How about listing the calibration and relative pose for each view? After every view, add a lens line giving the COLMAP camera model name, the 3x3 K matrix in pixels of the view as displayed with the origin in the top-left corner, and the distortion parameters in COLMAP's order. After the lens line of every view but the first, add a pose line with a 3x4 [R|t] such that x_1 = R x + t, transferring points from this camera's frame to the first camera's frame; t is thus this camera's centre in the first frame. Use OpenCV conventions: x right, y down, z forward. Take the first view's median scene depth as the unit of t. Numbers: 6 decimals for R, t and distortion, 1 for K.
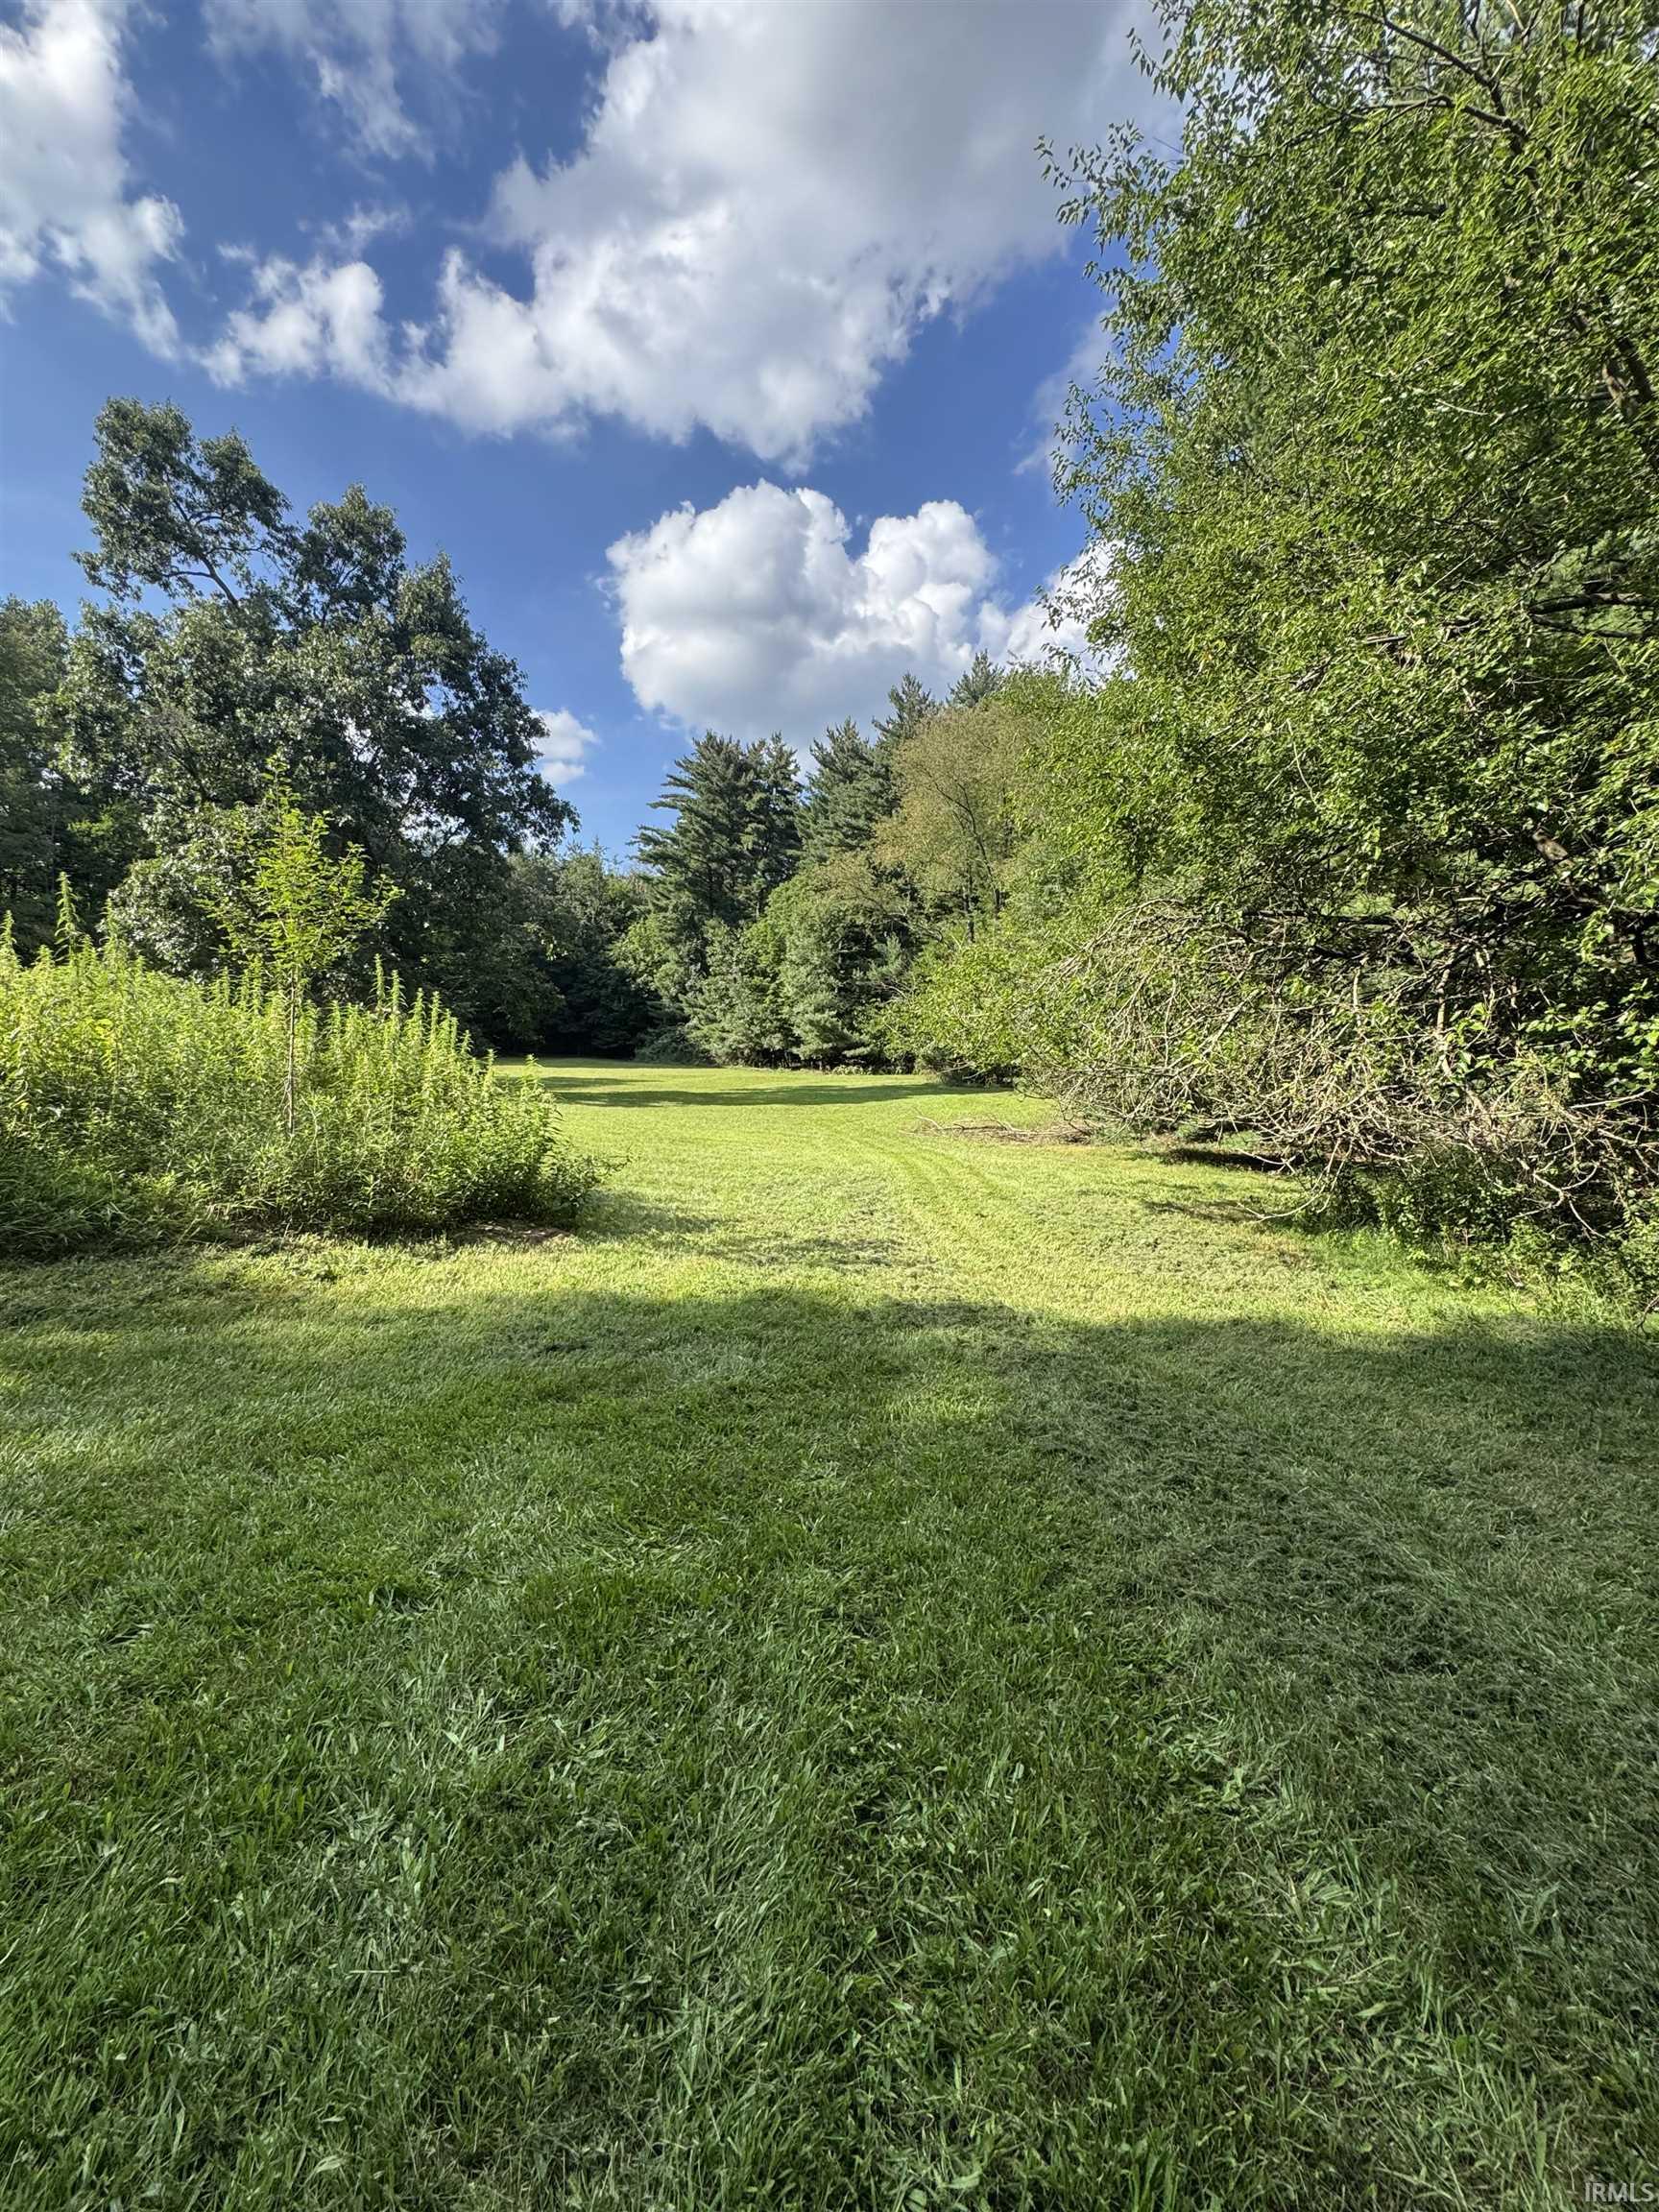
lens RADIAL K [[911.2, 0, 812.8], [0, 911.2, 1099.7], [0, 0, 1]] dist [0.013762, -0.001844]
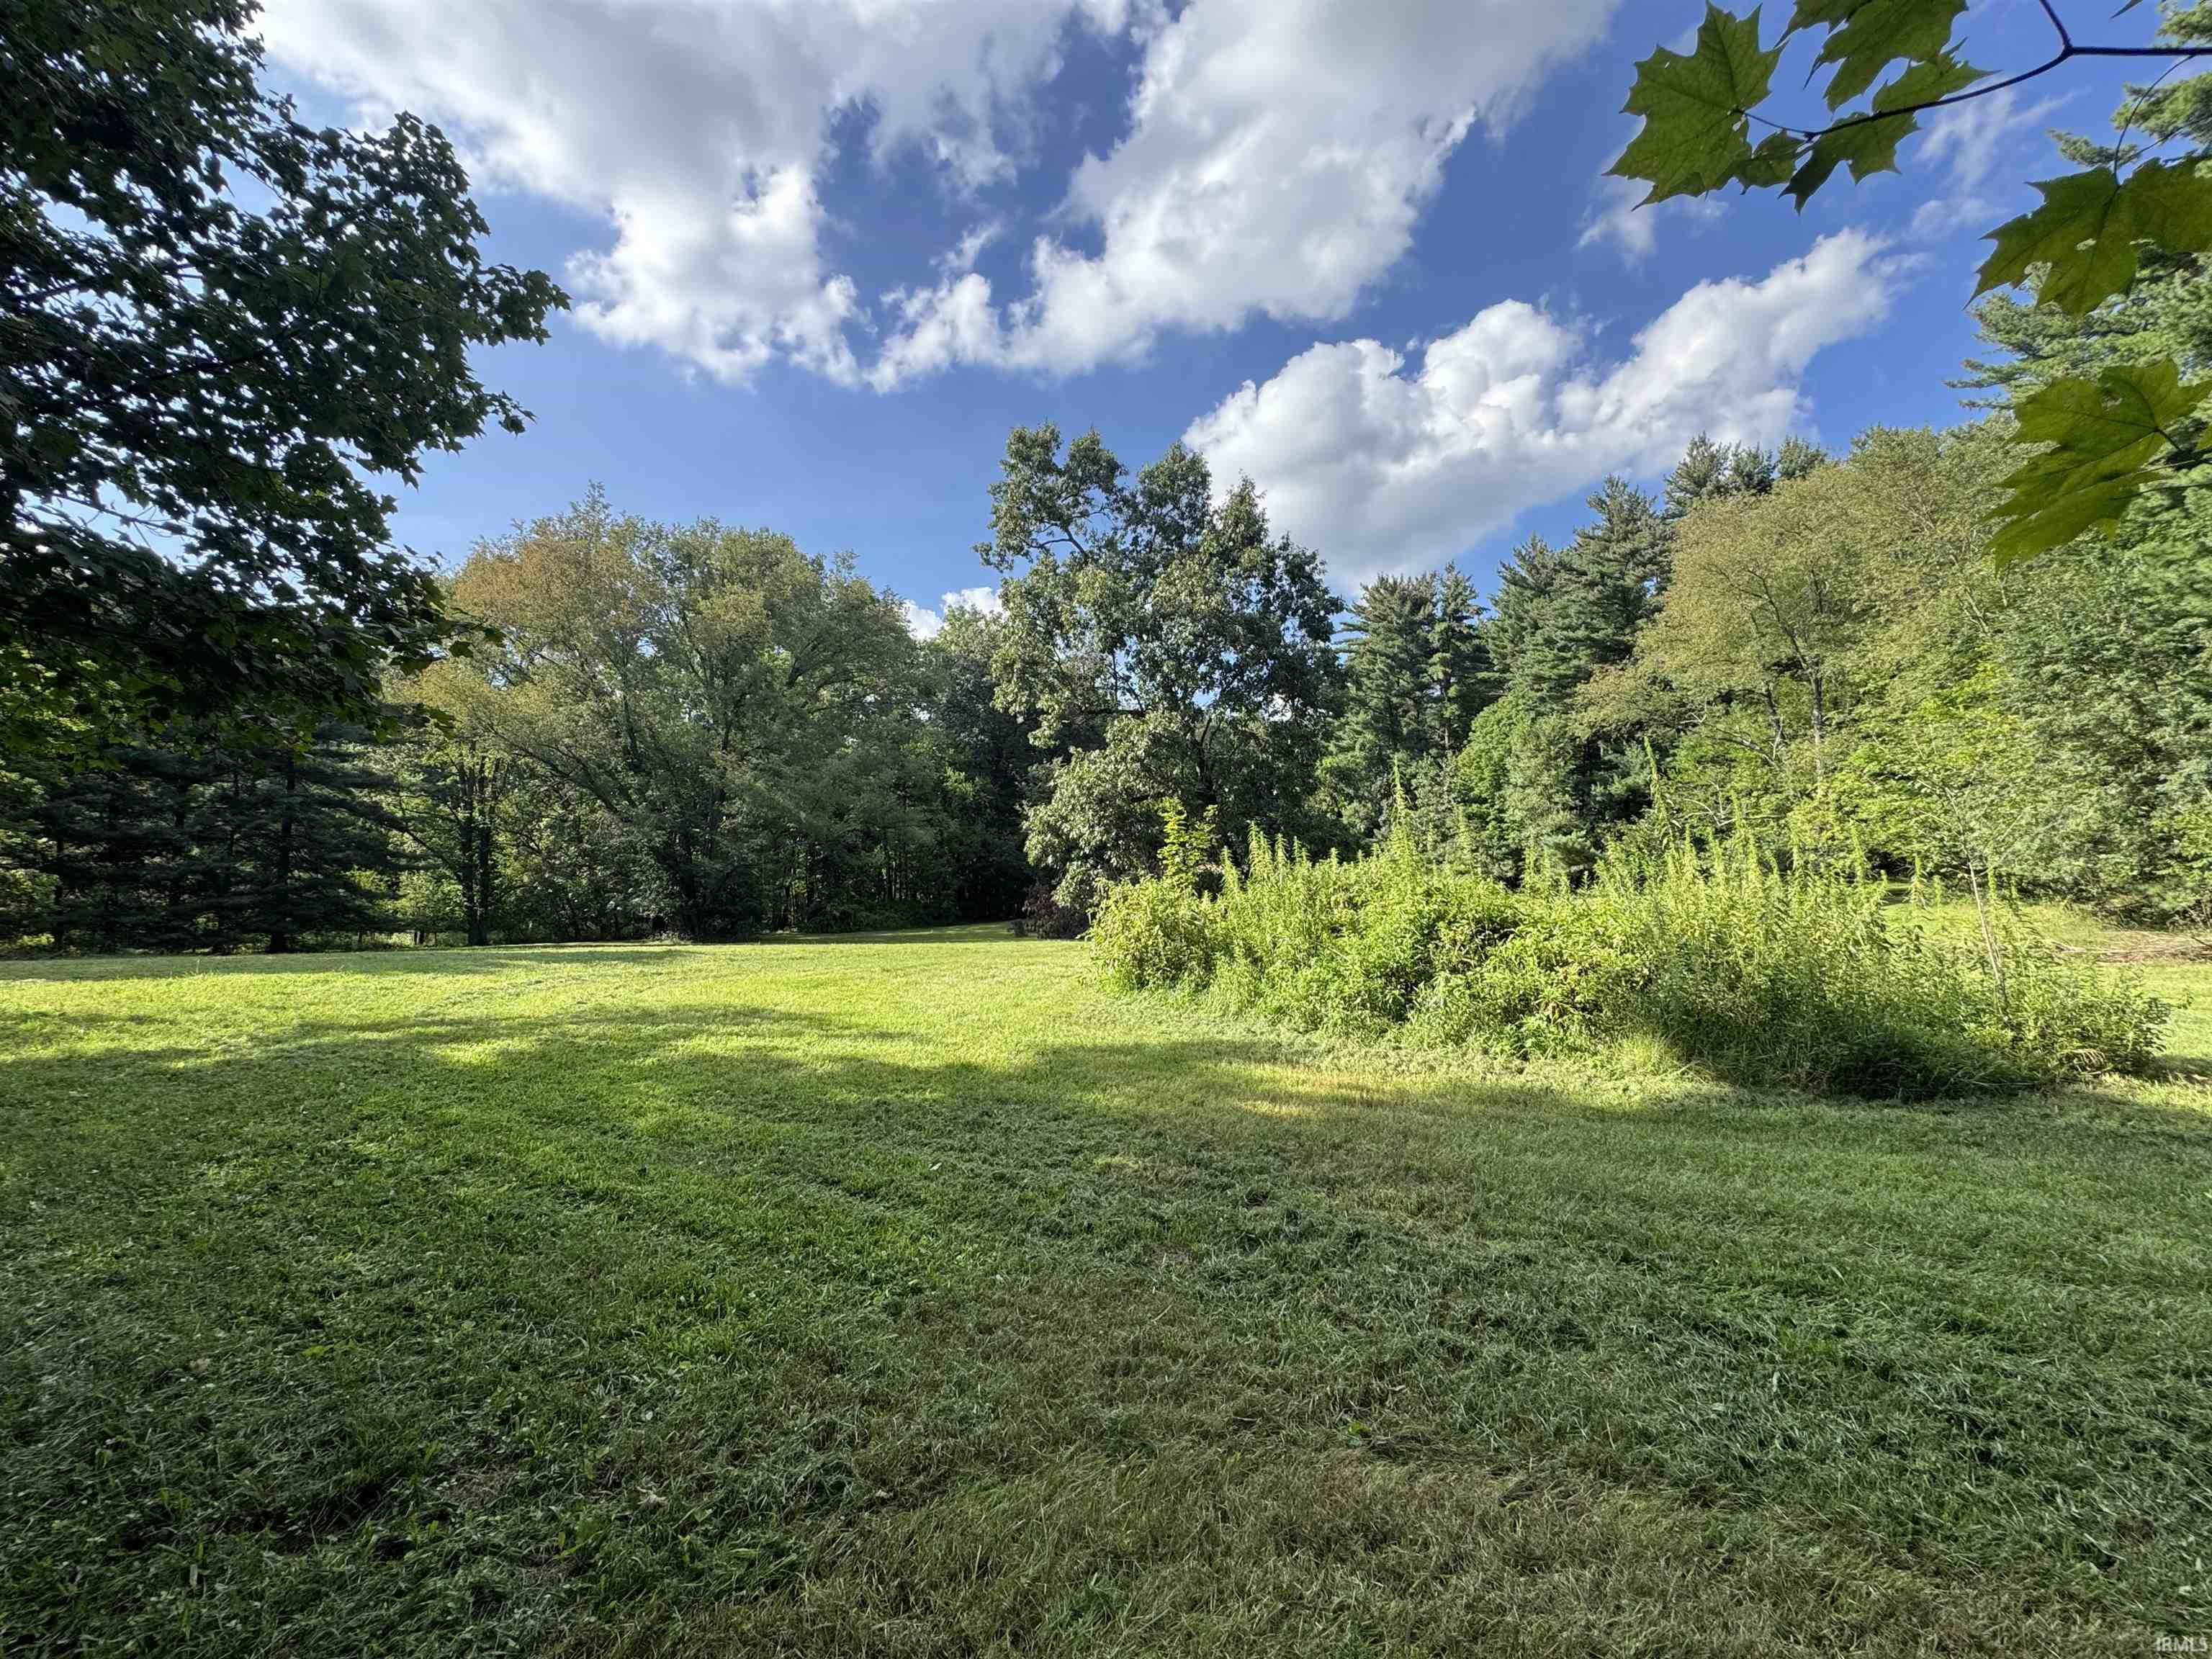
lens RADIAL K [[911.2, 0, 1089.2], [0, 911.2, 814.3], [0, 0, 1]] dist [0.013762, -0.001844]
pose [[0.936687, -0.109410, -0.332636, -0.108399], [0.063541, 0.987271, -0.145803, -0.006744], [0.344354, 0.115436, 0.931716, -0.045697]]
